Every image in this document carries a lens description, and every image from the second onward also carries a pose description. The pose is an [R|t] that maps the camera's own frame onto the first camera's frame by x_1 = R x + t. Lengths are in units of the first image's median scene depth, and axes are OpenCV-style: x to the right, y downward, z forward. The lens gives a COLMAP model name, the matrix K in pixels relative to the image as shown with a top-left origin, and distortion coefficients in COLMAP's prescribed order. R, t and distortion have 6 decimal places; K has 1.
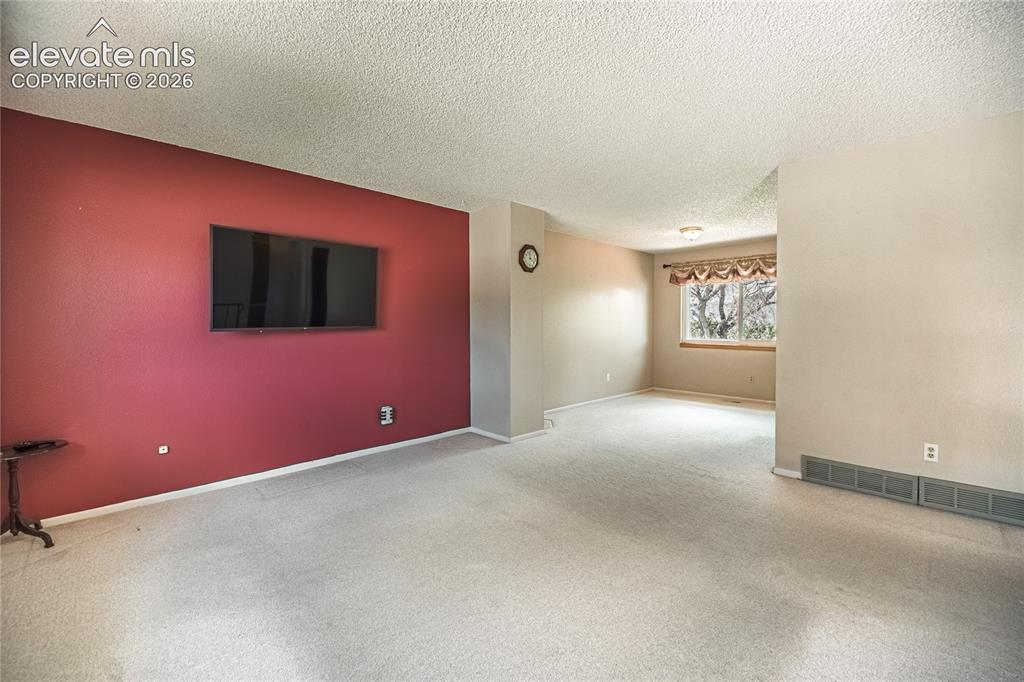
lens RADIAL K [[425.3, 0, 511.9], [0, 425.3, 320.1], [0, 0, 1]] dist [0.009537, -0.000240]
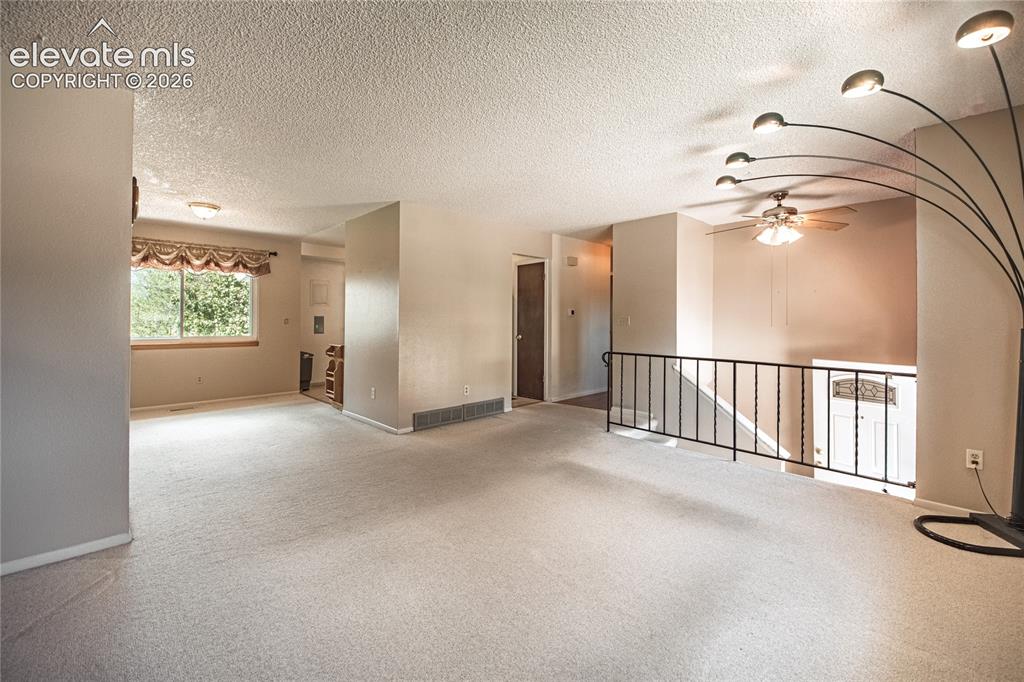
lens RADIAL K [[425.3, 0, 511.9], [0, 425.3, 320.1], [0, 0, 1]] dist [0.009537, -0.000240]
pose [[-0.002585, -0.001866, 0.999995, -0.495706], [-0.013490, 0.999907, 0.001831, 0.000782], [-0.999906, -0.013485, -0.002610, 0.473049]]
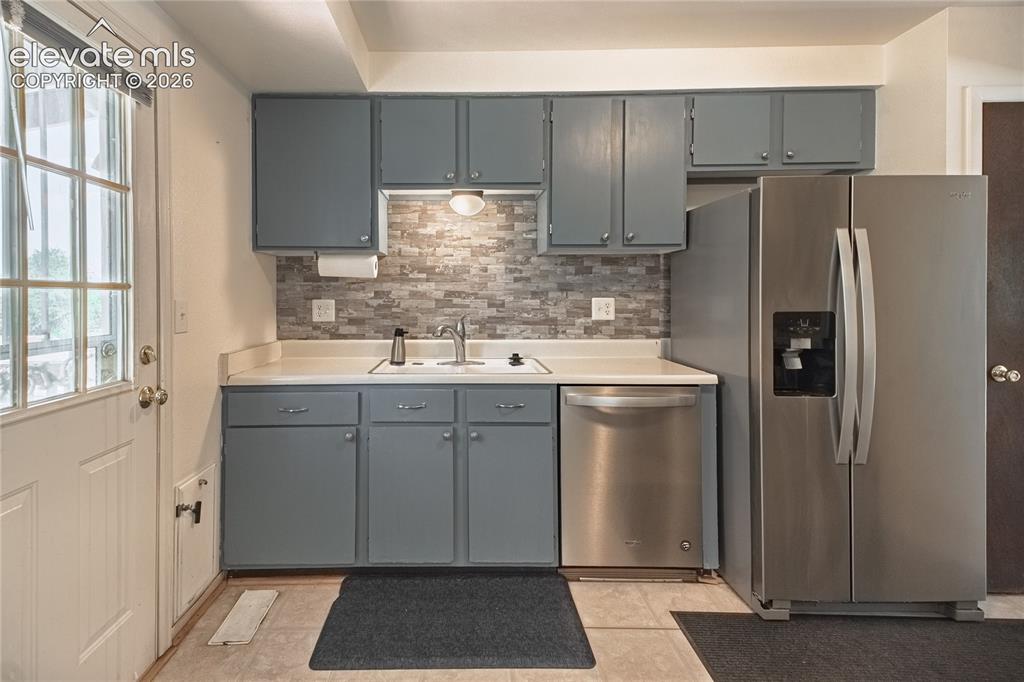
lens RADIAL K [[491.2, 0, 461.6], [0, 491.2, 297.2], [0, 0, 1]] dist [0.054903, -0.019856]
pose [[-0.715698, 0.001326, 0.698408, 0.949012], [-0.004243, 0.999971, -0.006246, -0.001893], [-0.698397, -0.007434, -0.715672, 1.102195]]
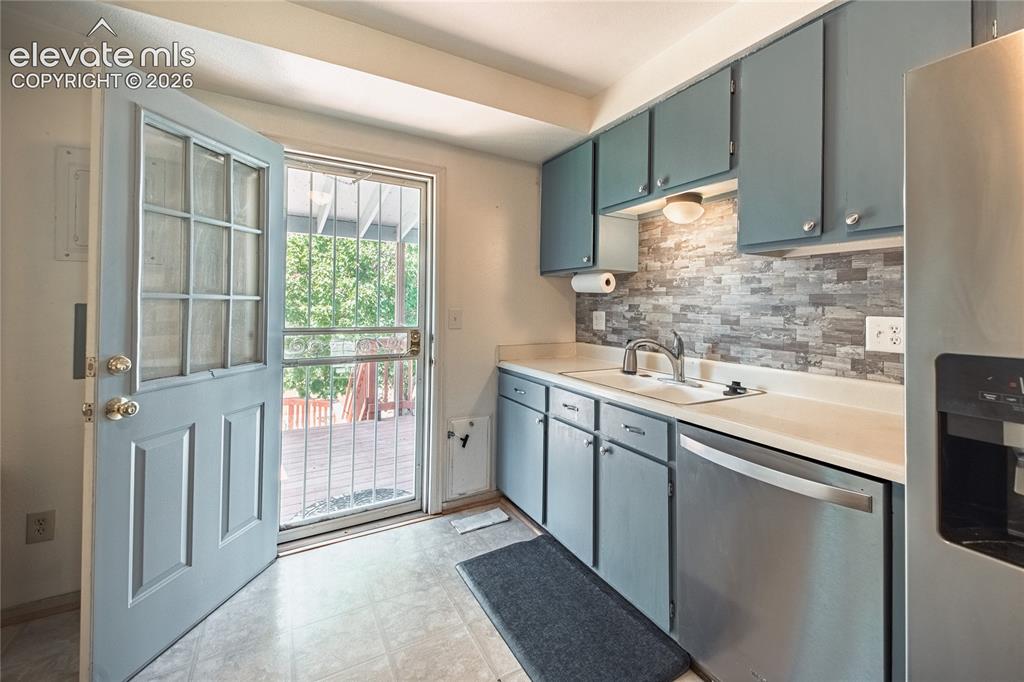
lens RADIAL K [[427.3, 0, 537.2], [0, 427.3, 301.4], [0, 0, 1]] dist [0.027733, -0.000095]
pose [[0.230609, 0.017488, 0.972889, 0.858511], [-0.024196, 0.999632, -0.012234, -0.007007], [-0.972746, -0.020719, 0.230948, 0.734279]]
